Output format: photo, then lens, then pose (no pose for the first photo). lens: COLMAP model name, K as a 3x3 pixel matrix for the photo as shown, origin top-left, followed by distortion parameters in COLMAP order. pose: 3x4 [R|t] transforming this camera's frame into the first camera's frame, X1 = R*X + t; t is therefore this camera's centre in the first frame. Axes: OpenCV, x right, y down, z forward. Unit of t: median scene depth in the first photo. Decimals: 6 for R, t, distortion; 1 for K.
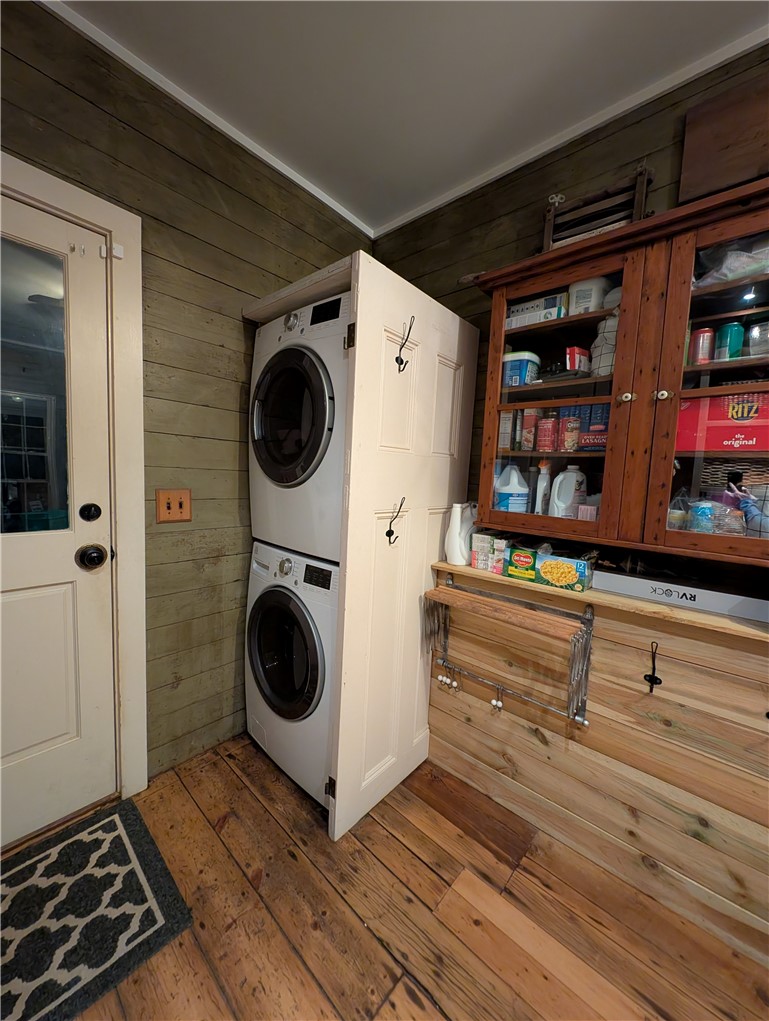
lens RADIAL K [[383.0, 0, 382.2], [0, 383.0, 506.5], [0, 0, 1]] dist [0.004058, -0.000967]
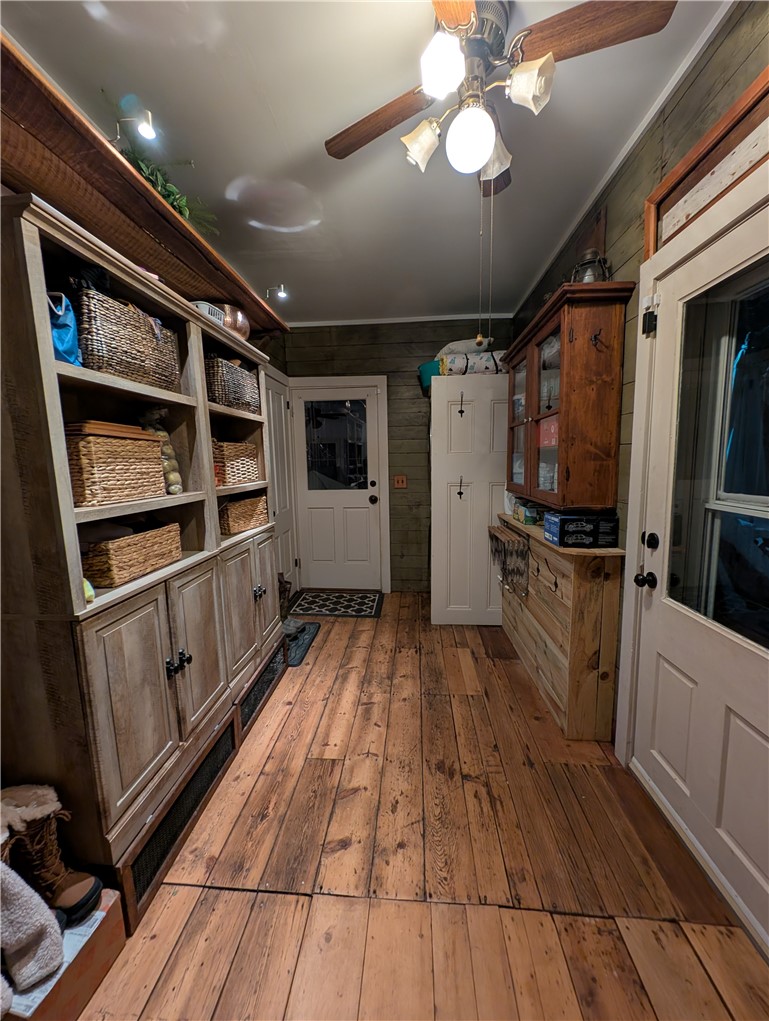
lens RADIAL K [[383.0, 0, 385.6], [0, 383.0, 509.5], [0, 0, 1]] dist [0.004058, -0.000967]
pose [[0.607332, 0.047075, -0.793052, 1.571083], [-0.027900, 0.998891, 0.037927, 0.097294], [0.793958, -0.000908, 0.607972, -0.656877]]
